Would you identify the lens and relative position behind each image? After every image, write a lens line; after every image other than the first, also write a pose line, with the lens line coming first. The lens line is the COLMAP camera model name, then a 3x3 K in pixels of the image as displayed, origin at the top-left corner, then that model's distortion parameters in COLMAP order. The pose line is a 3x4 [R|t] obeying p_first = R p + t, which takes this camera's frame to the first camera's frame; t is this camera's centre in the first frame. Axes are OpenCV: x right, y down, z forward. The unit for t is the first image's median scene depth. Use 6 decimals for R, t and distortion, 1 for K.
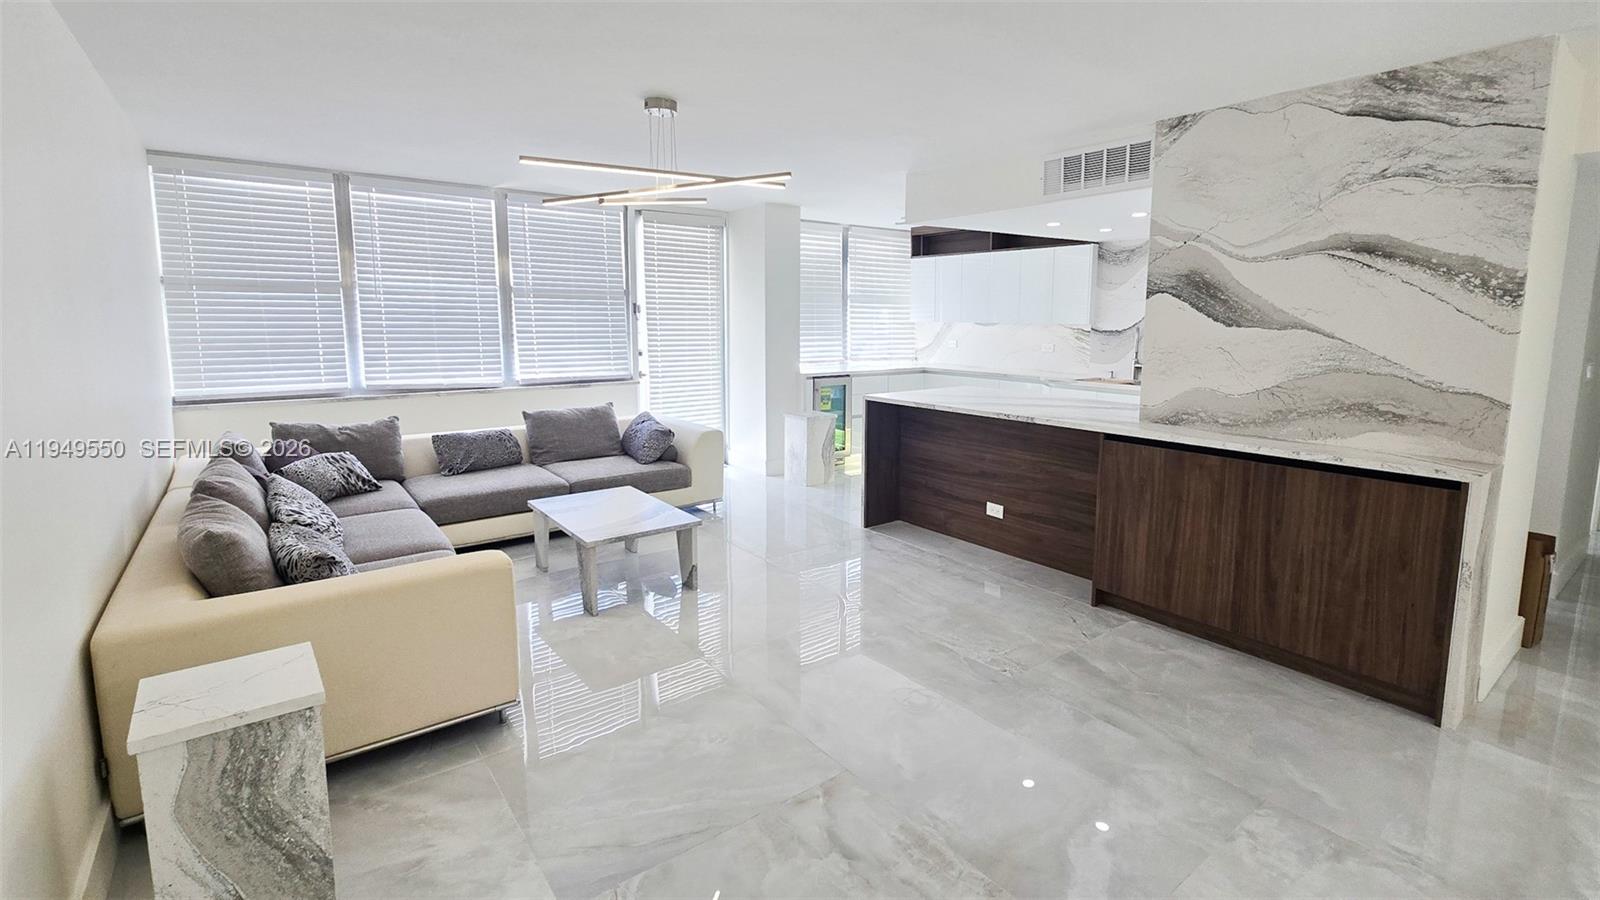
lens RADIAL K [[729.9, 0, 826.2], [0, 729.9, 413.9], [0, 0, 1]] dist [-0.001352, 0.000086]
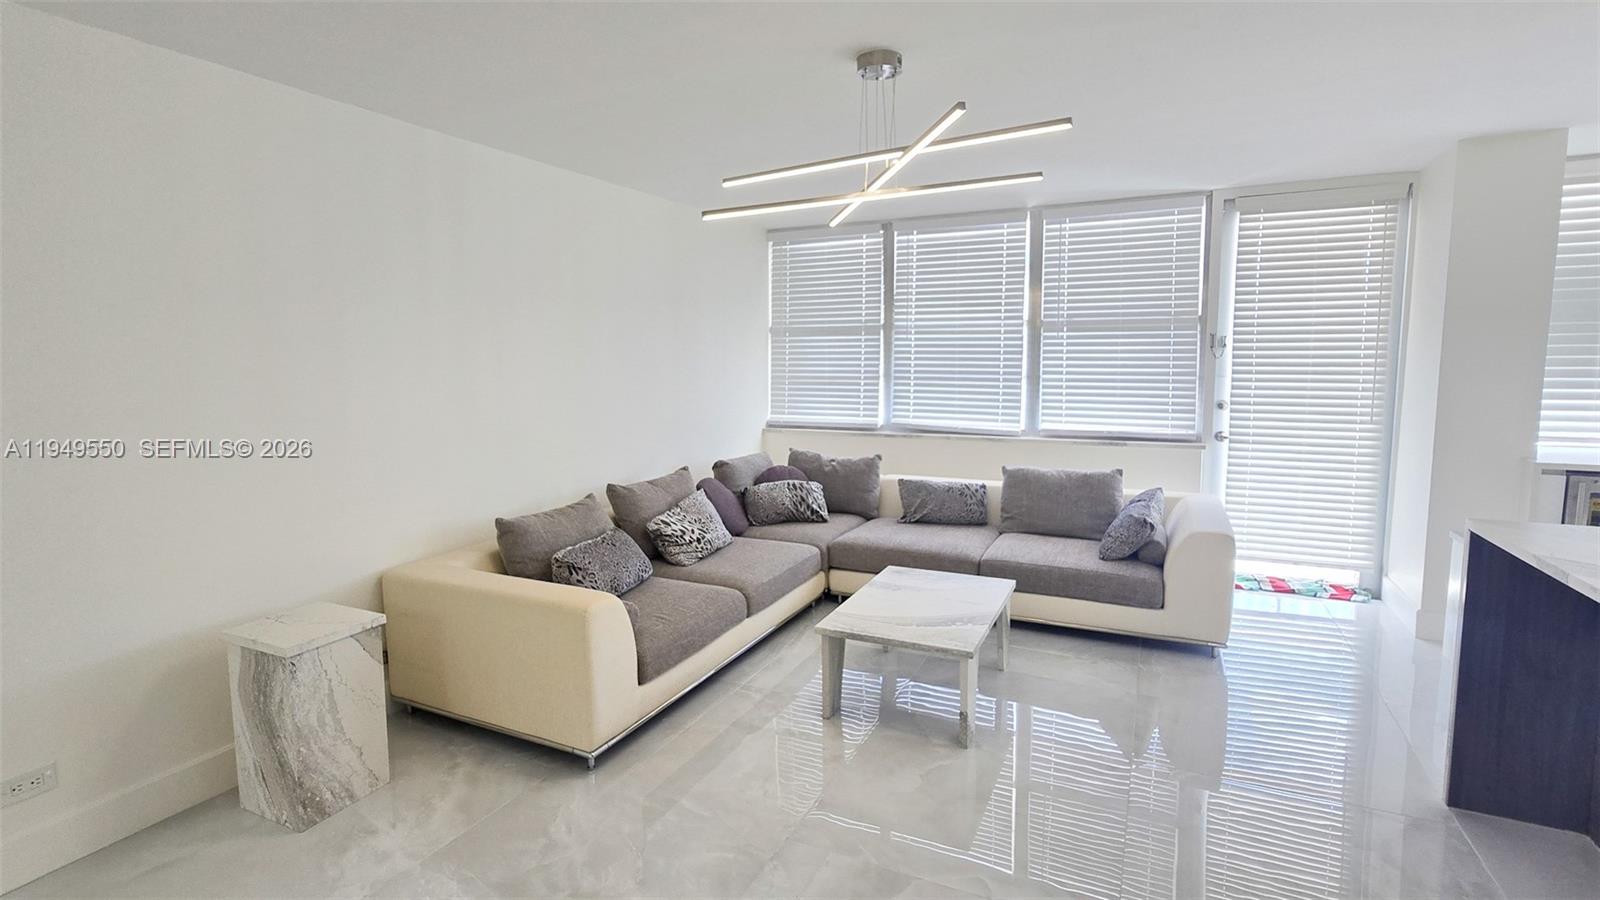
lens RADIAL K [[766.6, 0, 767.8], [0, 766.6, 434.8], [0, 0, 1]] dist [-0.004556, -0.000872]
pose [[0.422068, 0.082930, -0.902763, 0.258201], [-0.110027, 0.993132, 0.039791, -0.042493], [0.899863, 0.082534, 0.428294, 0.349029]]
